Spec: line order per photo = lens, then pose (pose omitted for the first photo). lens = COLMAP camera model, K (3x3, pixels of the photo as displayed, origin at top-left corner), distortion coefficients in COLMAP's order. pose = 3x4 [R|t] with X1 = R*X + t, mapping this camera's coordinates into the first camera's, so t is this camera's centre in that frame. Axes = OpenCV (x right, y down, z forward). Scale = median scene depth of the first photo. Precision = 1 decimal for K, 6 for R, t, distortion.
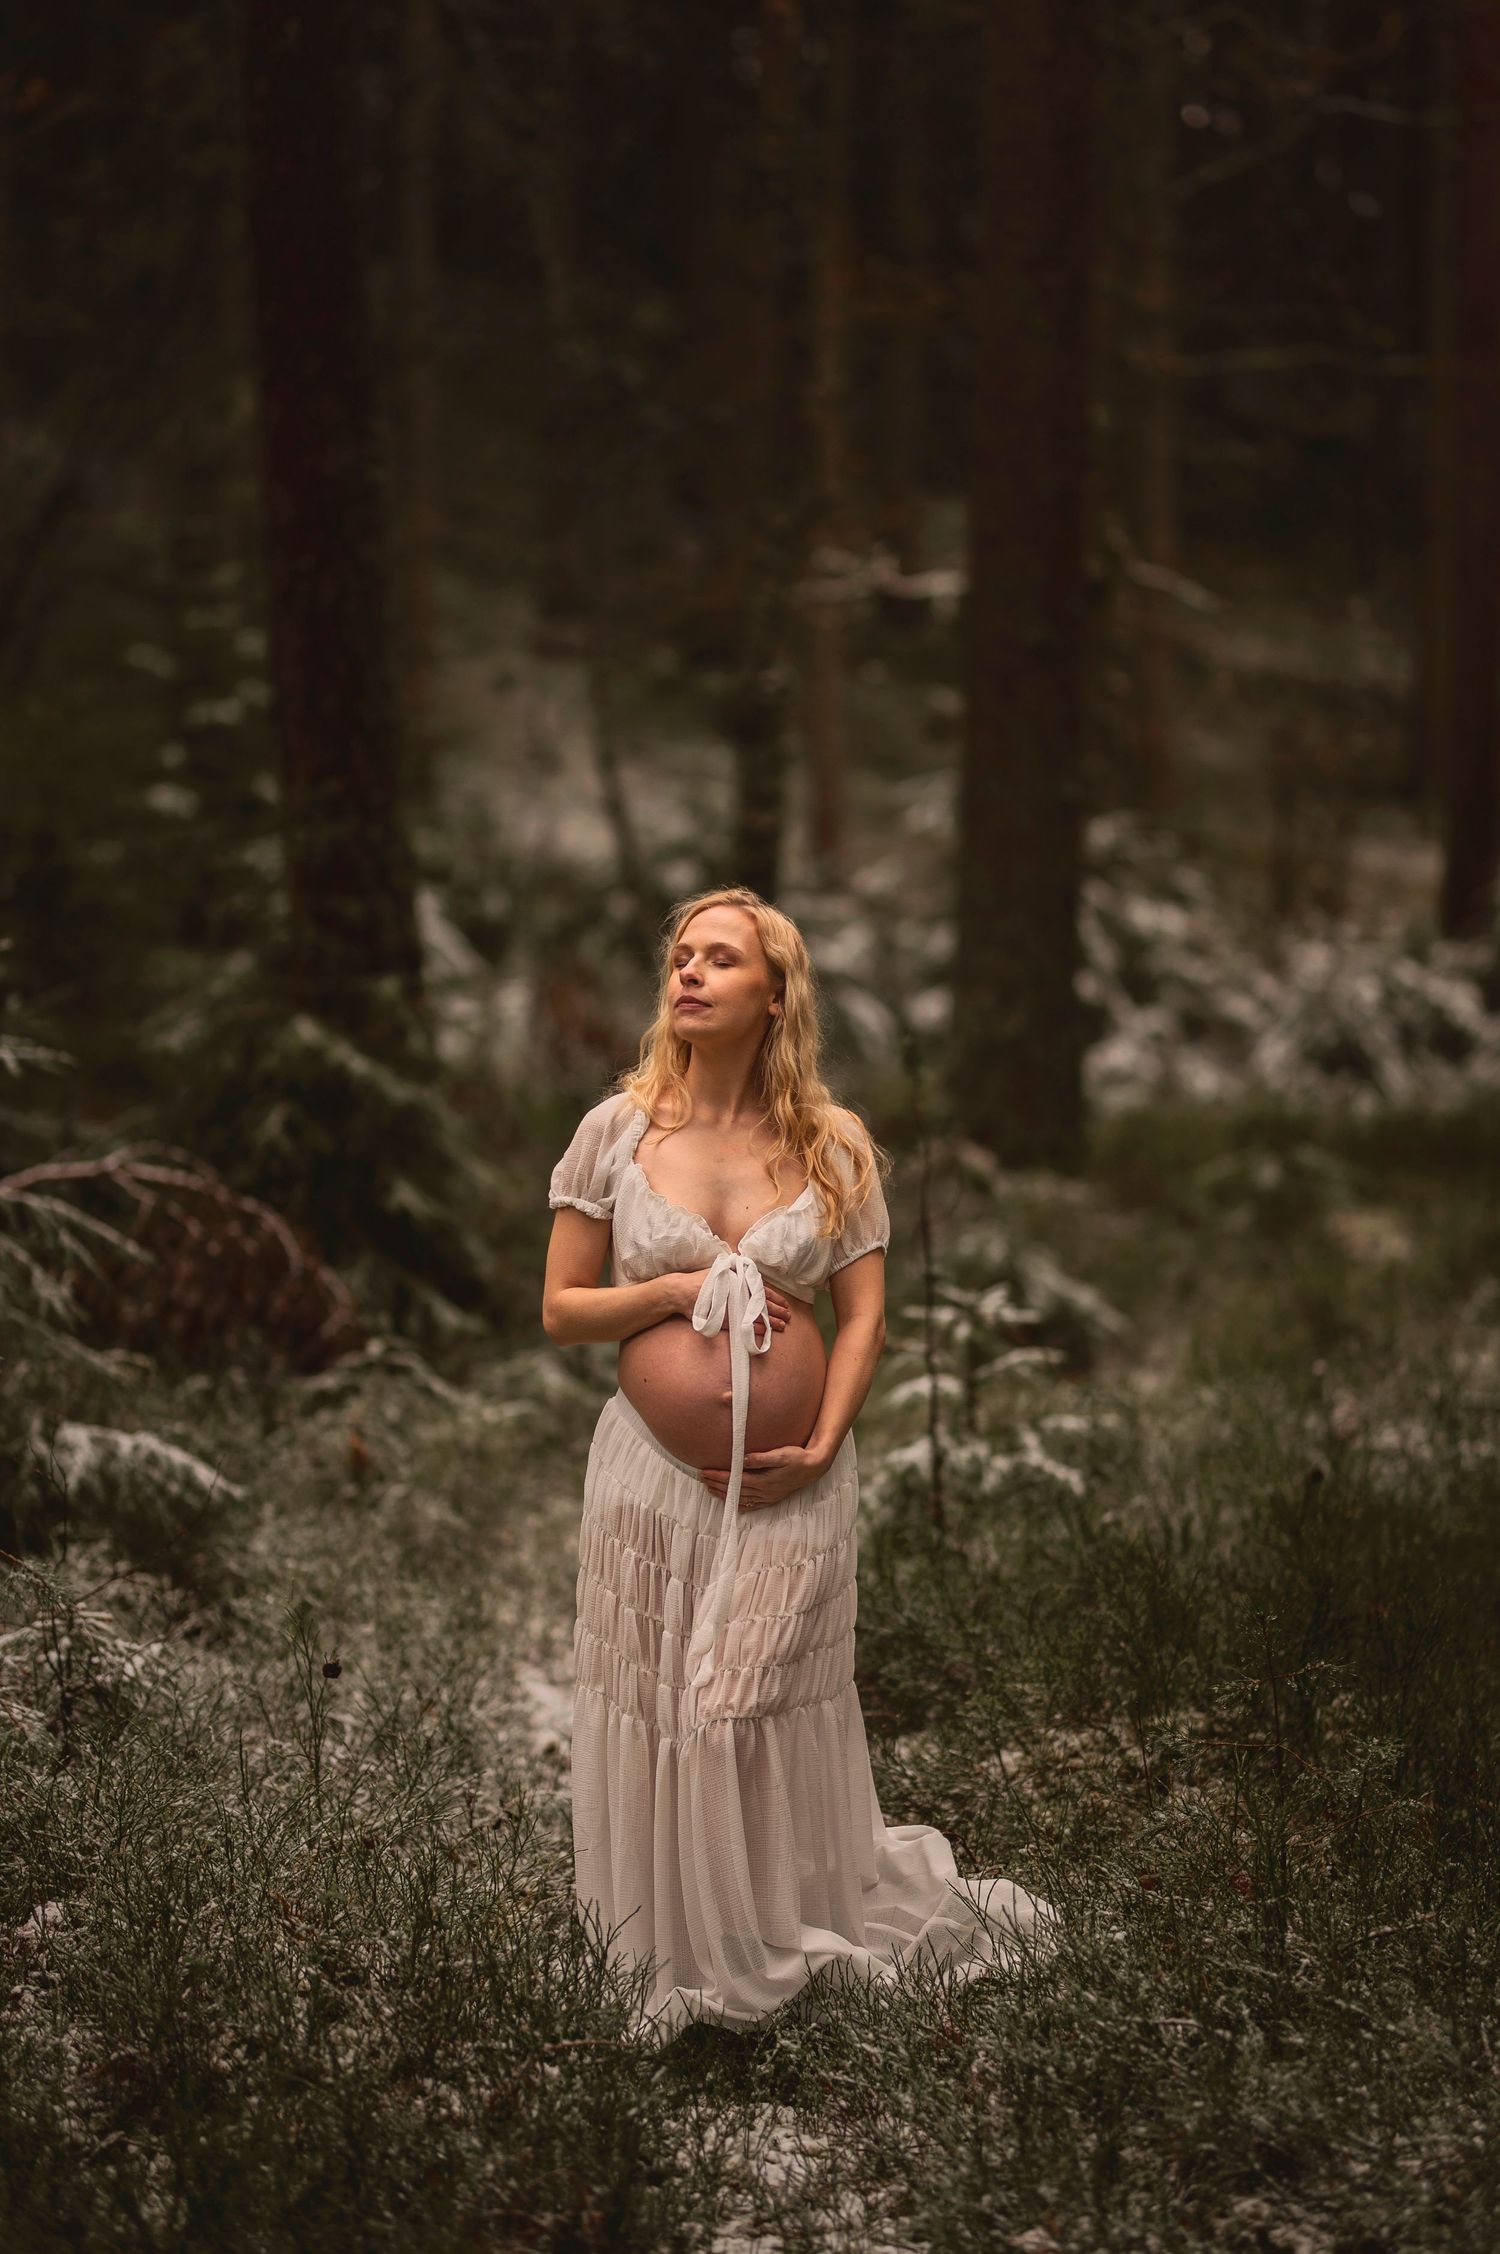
lens RADIAL K [[5472.3, 0, 750.5], [0, 5472.3, 1123.1], [0, 0, 1]] dist [0.033079, 0.000000]
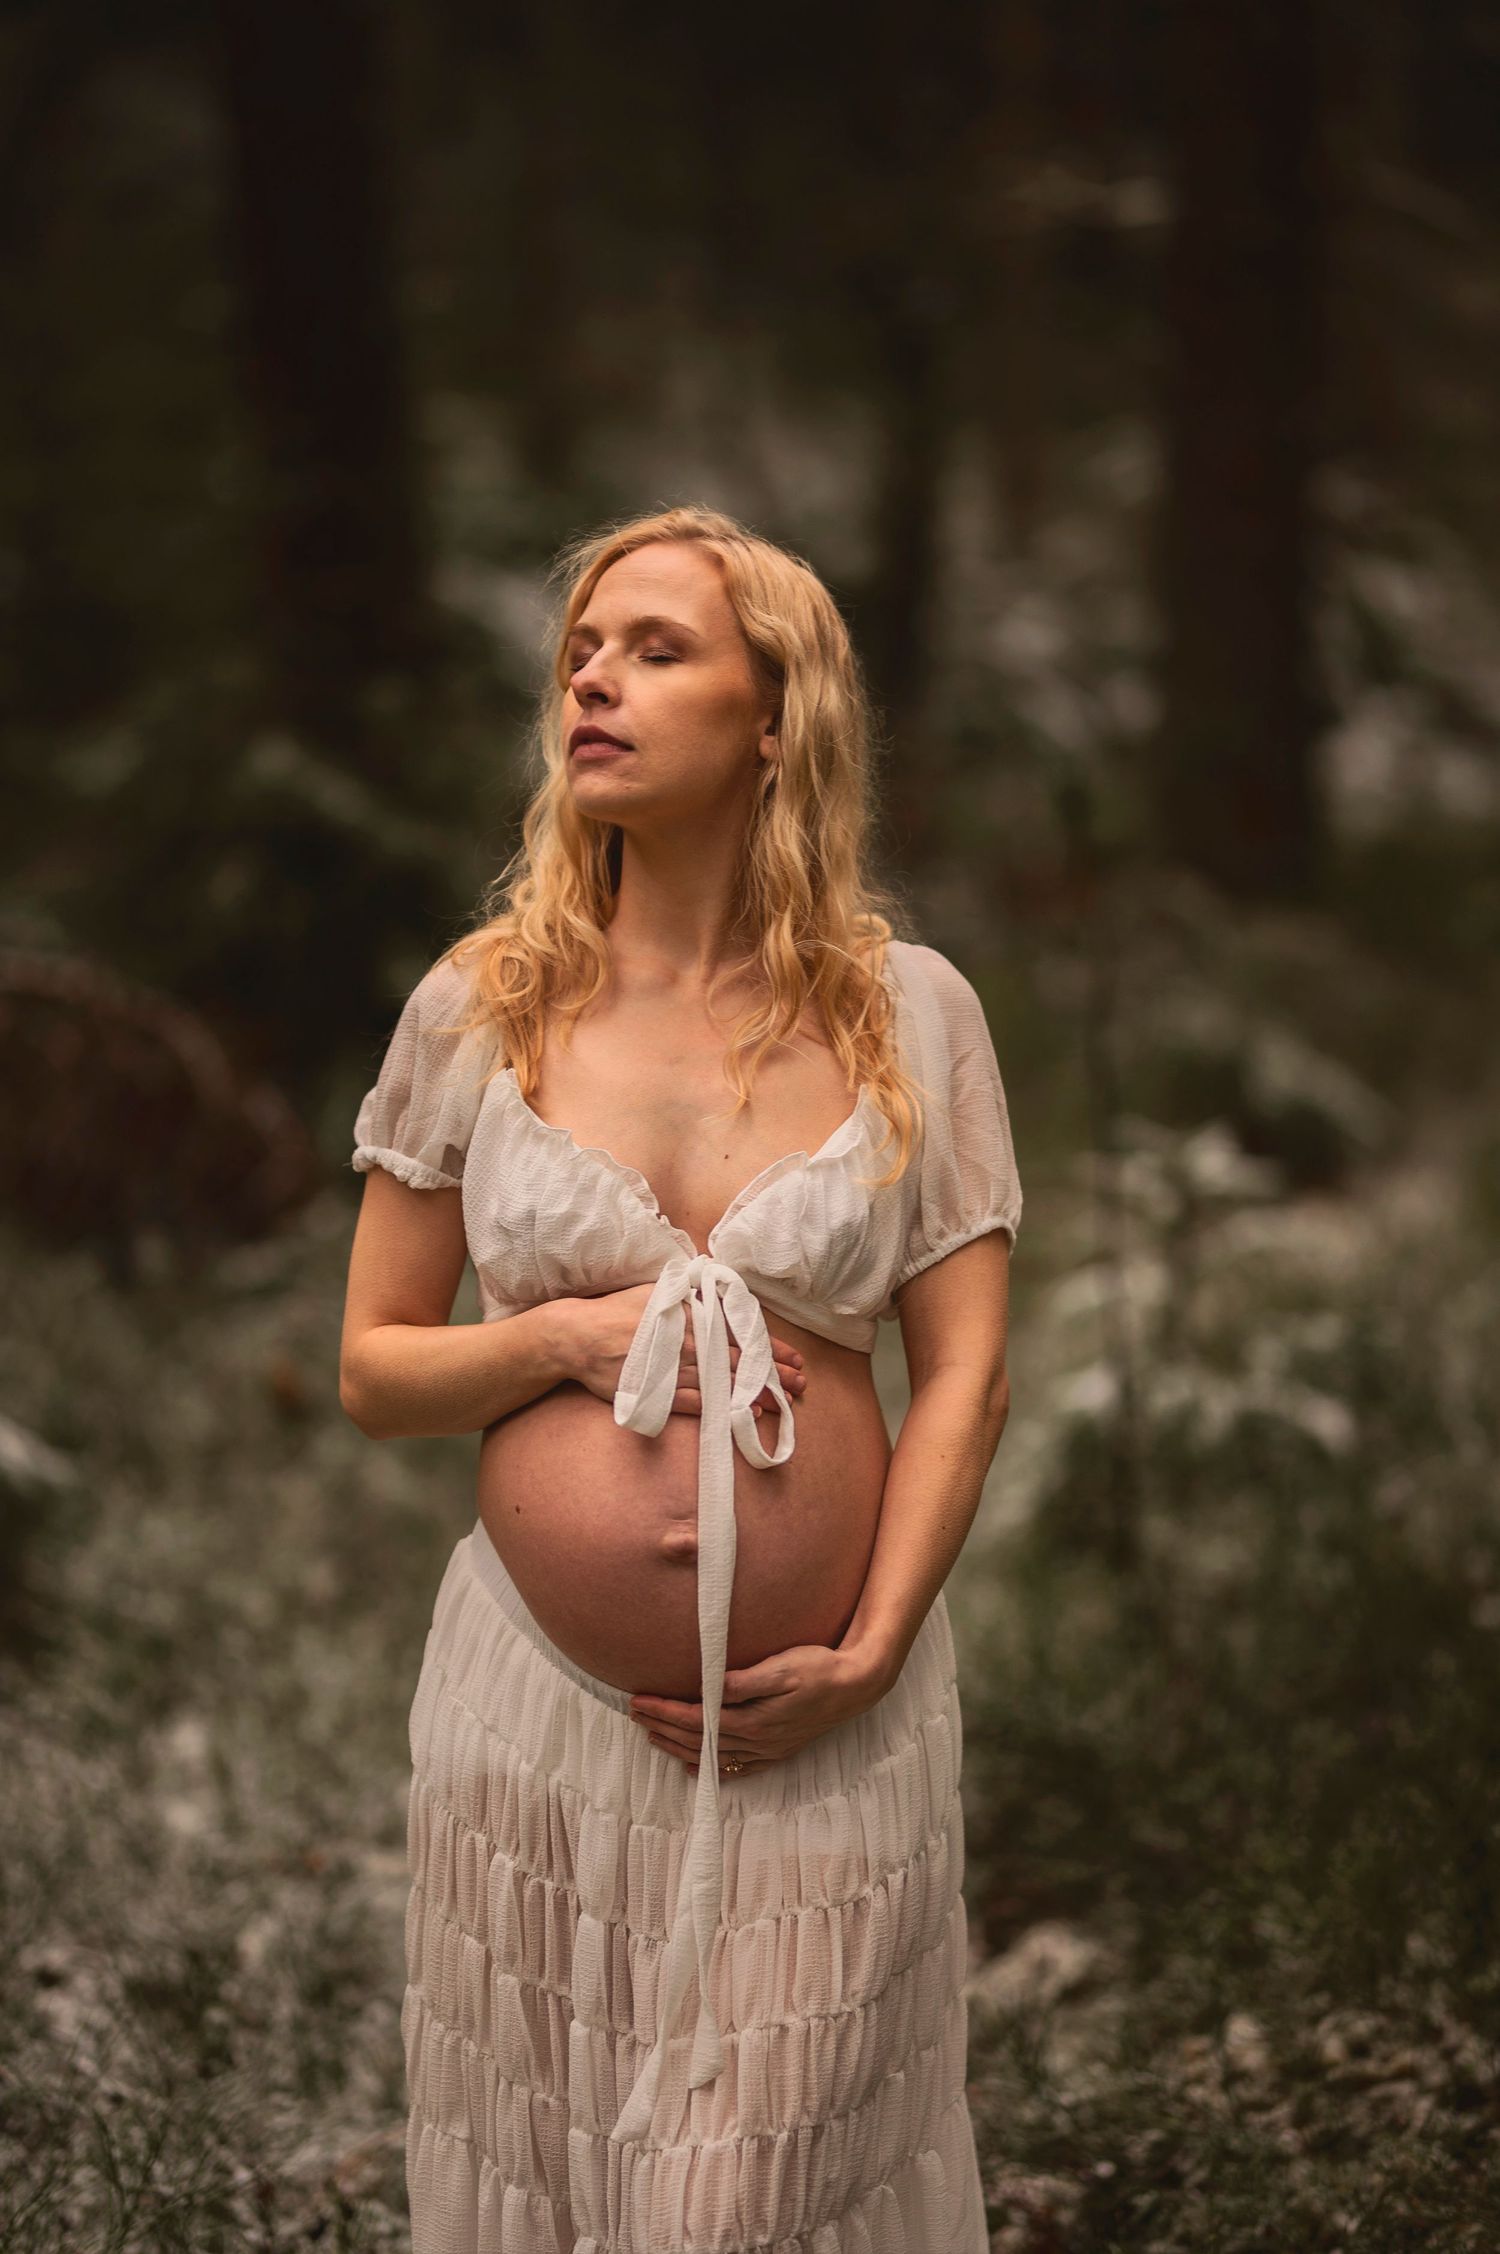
lens RADIAL K [[5472.3, 0, 746.9], [0, 5472.3, 1140.3], [0, 0, 1]] dist [0.033079, 0.000000]
pose [[0.998792, -0.025532, -0.041984, 0.022003], [0.027881, 0.998022, 0.056346, -0.013621], [0.040462, -0.057448, 0.997528, 0.512058]]
